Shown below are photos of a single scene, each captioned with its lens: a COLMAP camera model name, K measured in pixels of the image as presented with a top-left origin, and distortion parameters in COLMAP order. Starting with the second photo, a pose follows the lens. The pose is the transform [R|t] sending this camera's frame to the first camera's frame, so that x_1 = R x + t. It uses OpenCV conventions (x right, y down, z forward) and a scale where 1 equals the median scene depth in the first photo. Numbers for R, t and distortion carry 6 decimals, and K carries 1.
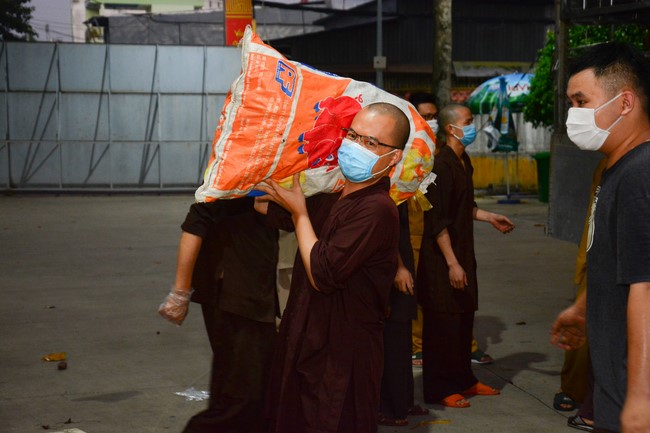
lens RADIAL K [[1398.9, 0, 325.0], [0, 1398.9, 216.5], [0, 0, 1]] dist [0.305930, 0.056510]
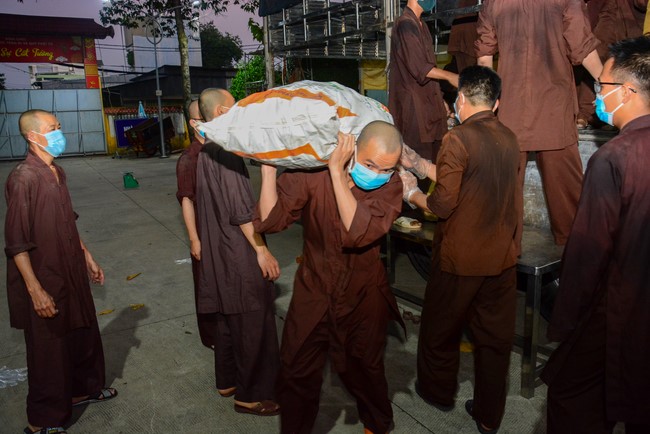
lens RADIAL K [[501.6, 0, 325.0], [0, 501.6, 217.0], [0, 0, 1]] dist [-0.092465, 0.006871]
pose [[0.937975, -0.091771, 0.334336, 0.005803], [0.048831, 0.989688, 0.134660, -0.006844], [-0.343246, -0.109982, 0.932784, 0.137528]]
